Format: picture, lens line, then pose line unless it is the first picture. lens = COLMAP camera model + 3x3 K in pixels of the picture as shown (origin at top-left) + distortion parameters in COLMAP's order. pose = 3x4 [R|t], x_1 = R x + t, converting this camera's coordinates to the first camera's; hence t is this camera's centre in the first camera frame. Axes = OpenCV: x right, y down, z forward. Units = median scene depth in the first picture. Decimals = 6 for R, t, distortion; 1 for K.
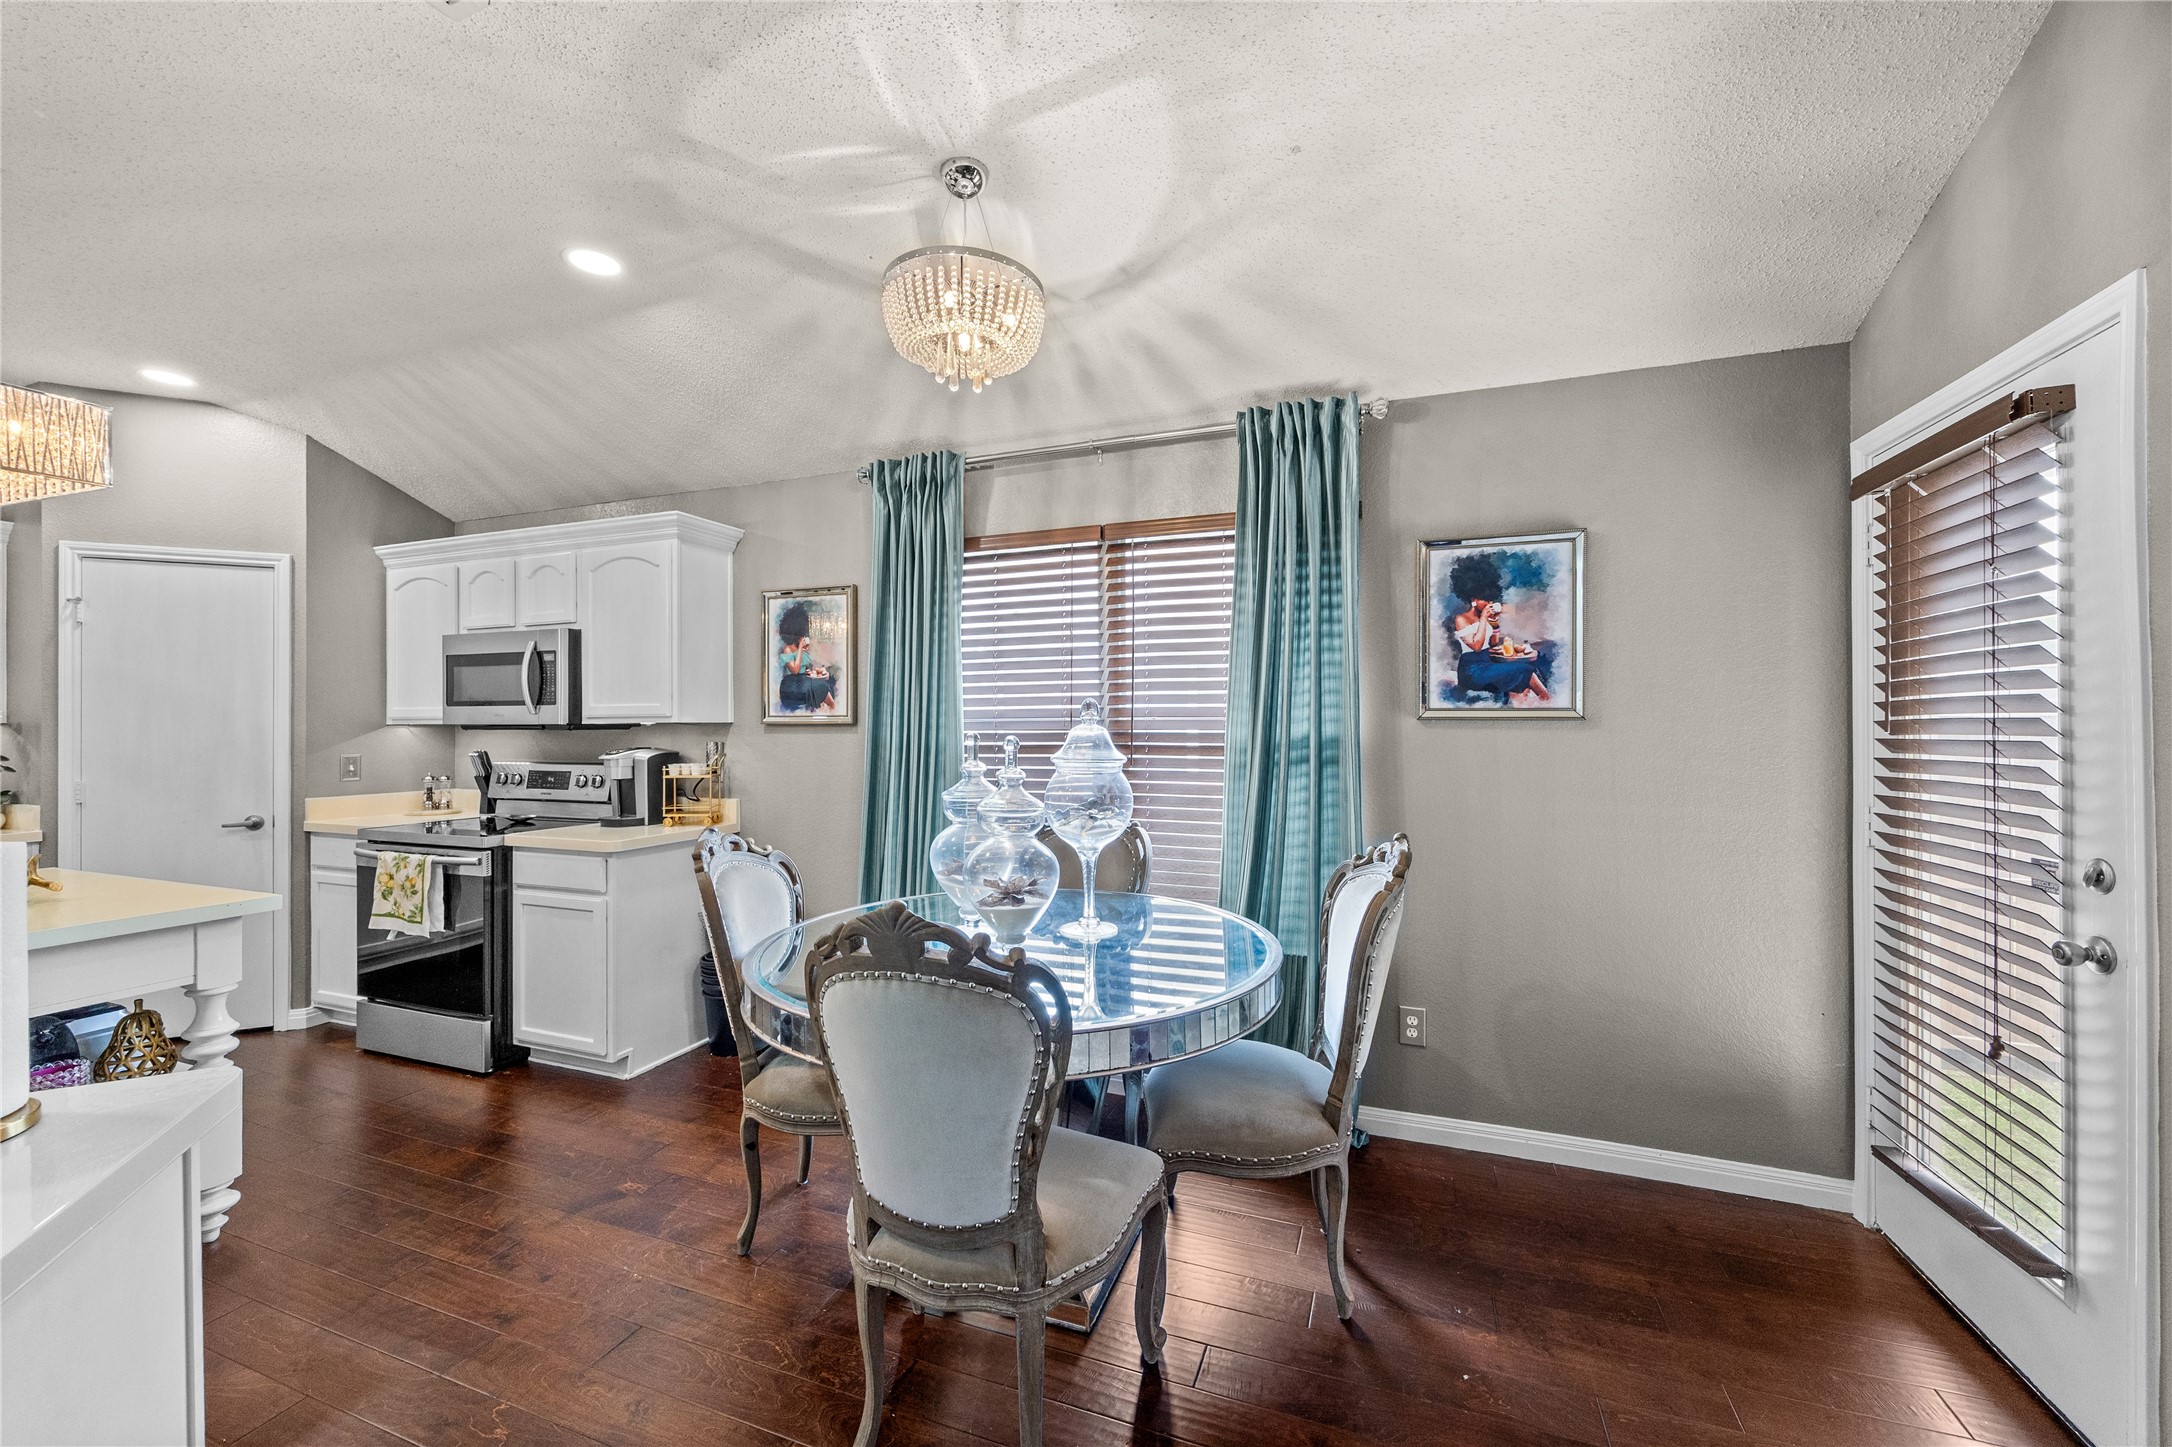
lens RADIAL K [[839.2, 0, 1086.0], [0, 839.2, 723.5], [0, 0, 1]] dist [0.000621, 0.000147]
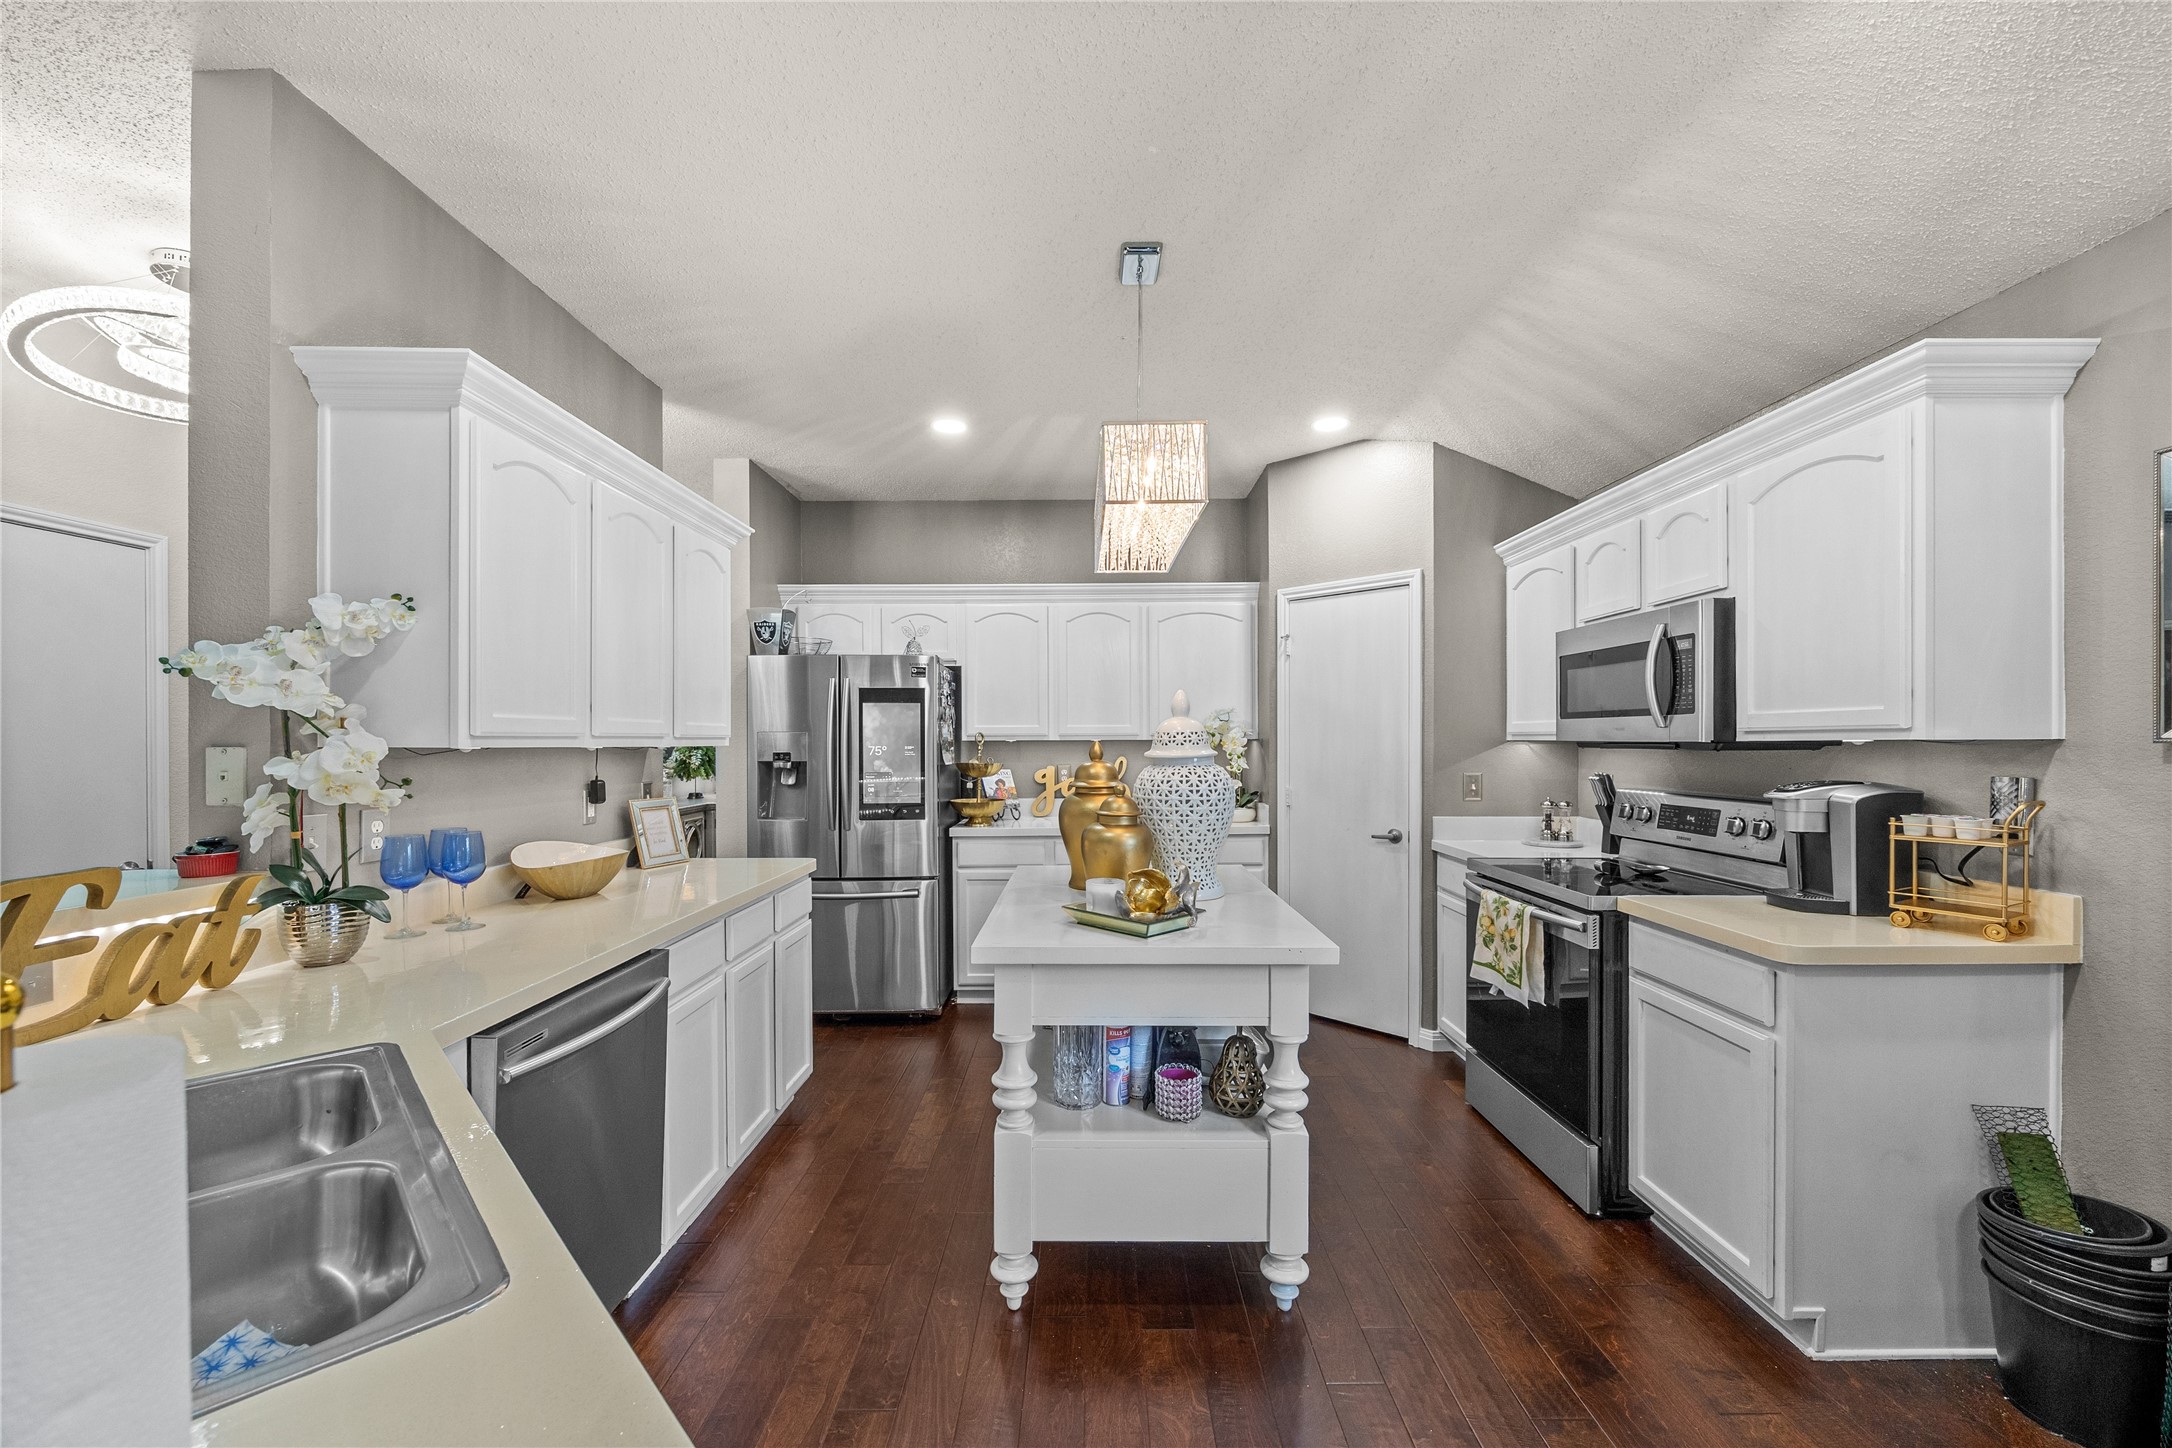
lens RADIAL K [[835.1, 0, 1090.3], [0, 835.1, 745.0], [0, 0, 1]] dist [-0.001178, -0.000134]
pose [[0.348357, 0.007974, -0.937328, -0.164545], [0.004607, 0.999937, 0.010218, -0.005690], [0.937351, -0.007878, 0.348298, 0.298892]]
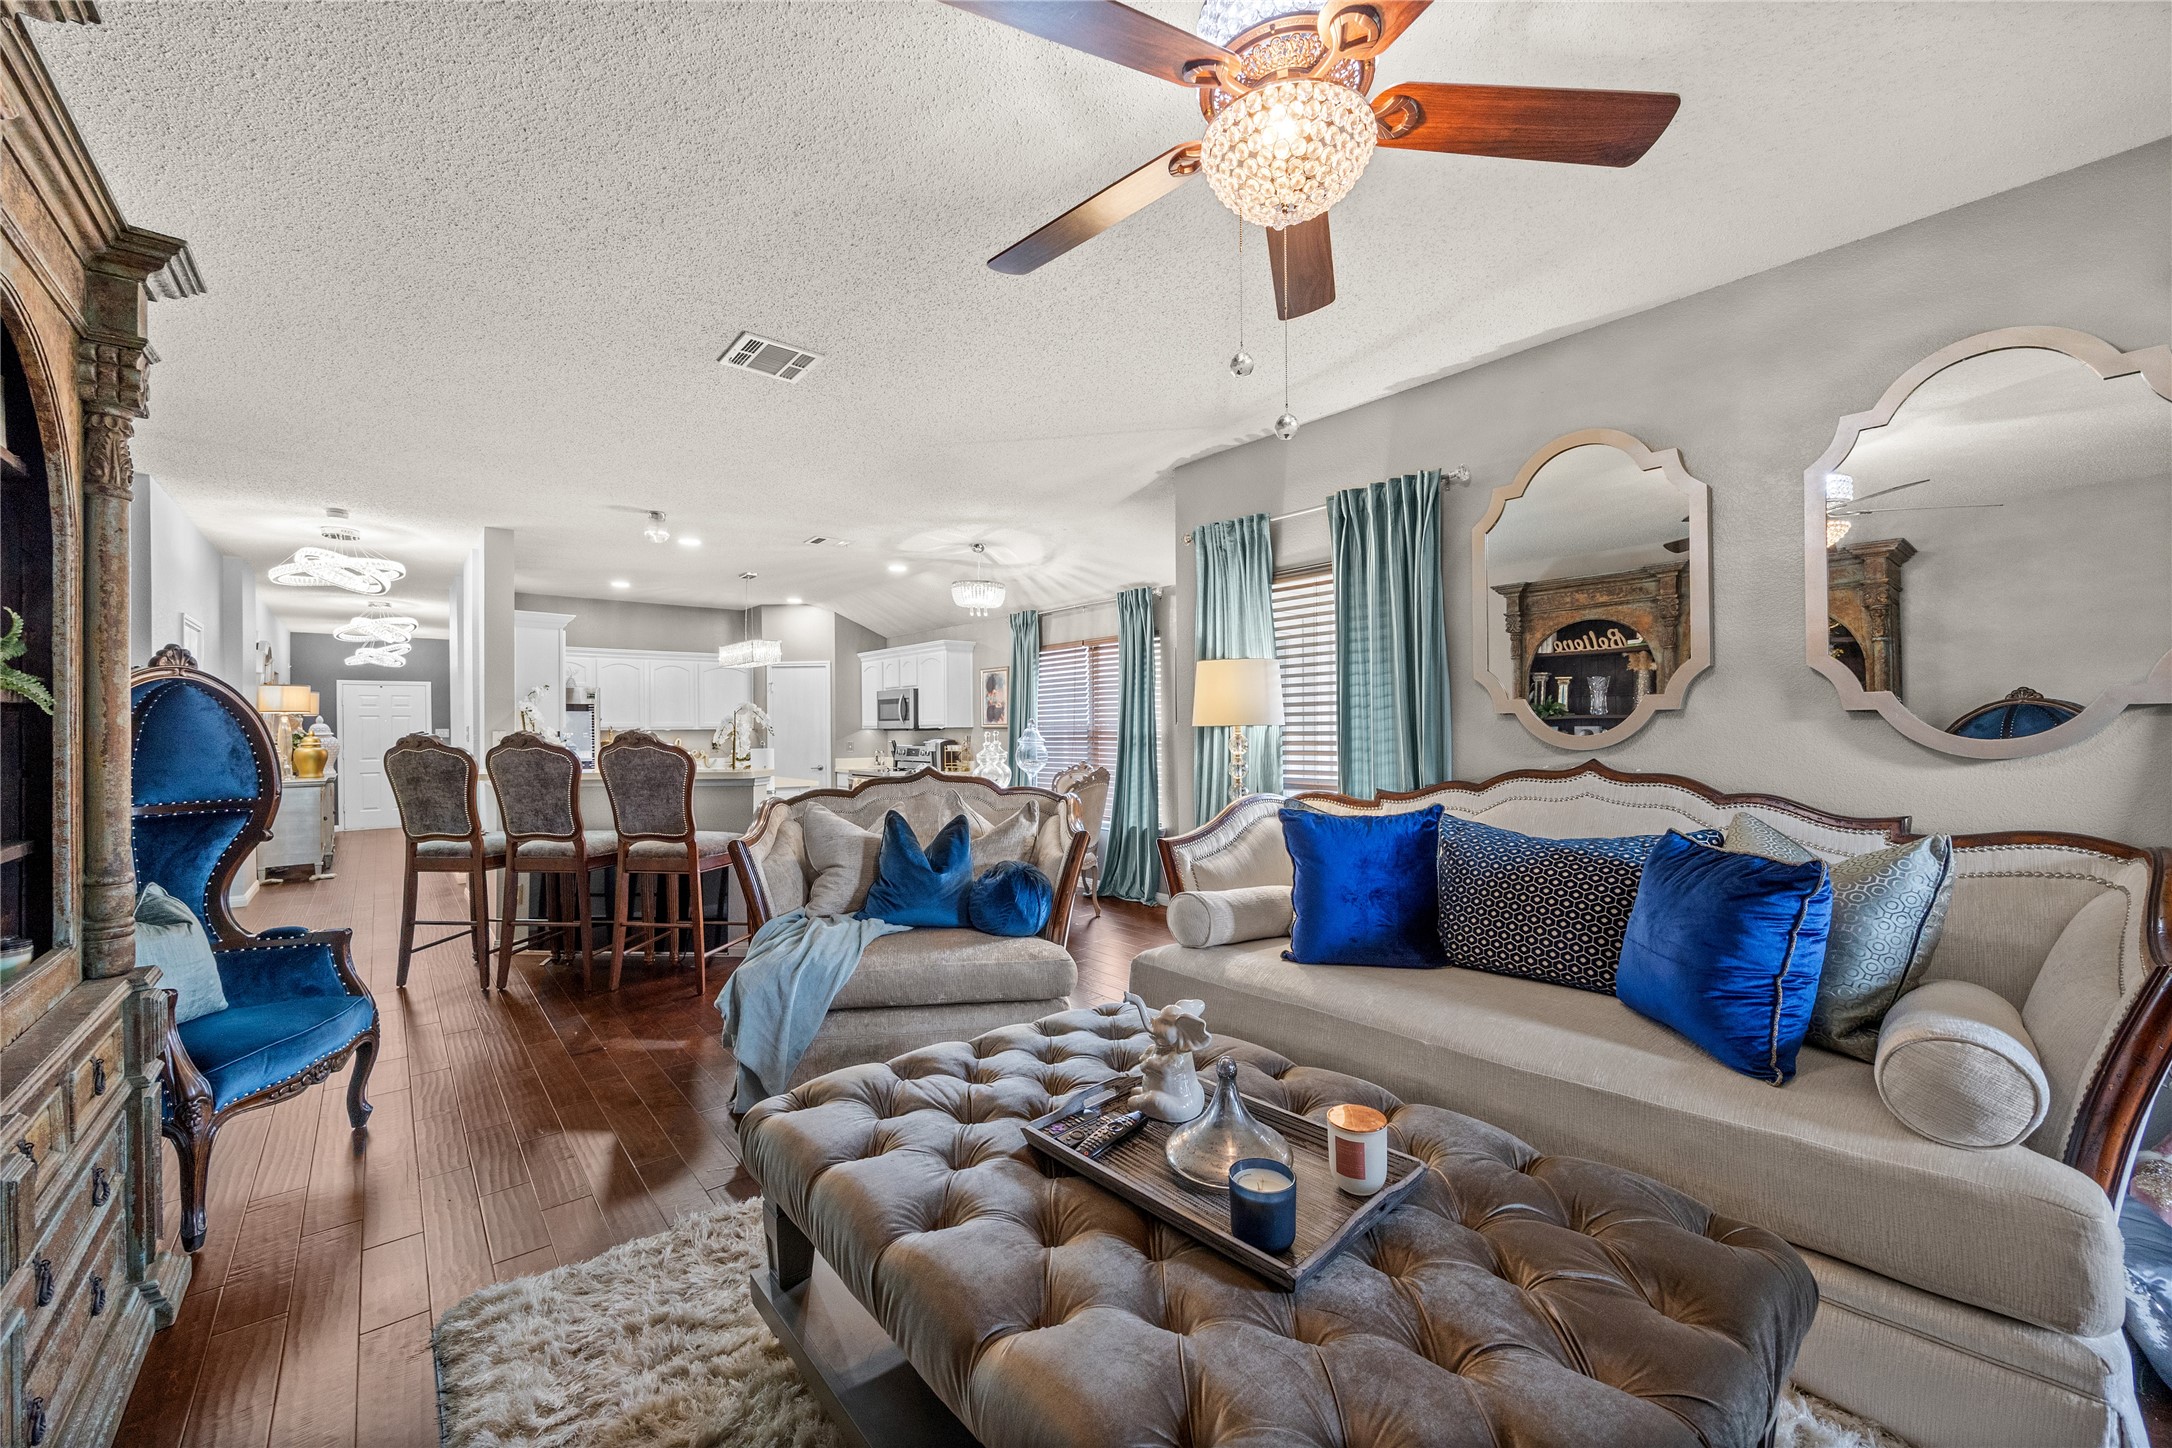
lens RADIAL K [[827.6, 0, 1089.1], [0, 827.6, 736.1], [0, 0, 1]] dist [-0.000346, 0.000057]
pose [[0.875783, 0.002017, -0.482701, 0.948870], [0.006228, 0.999861, 0.015479, -0.010154], [0.482665, -0.016562, 0.875648, -0.817141]]
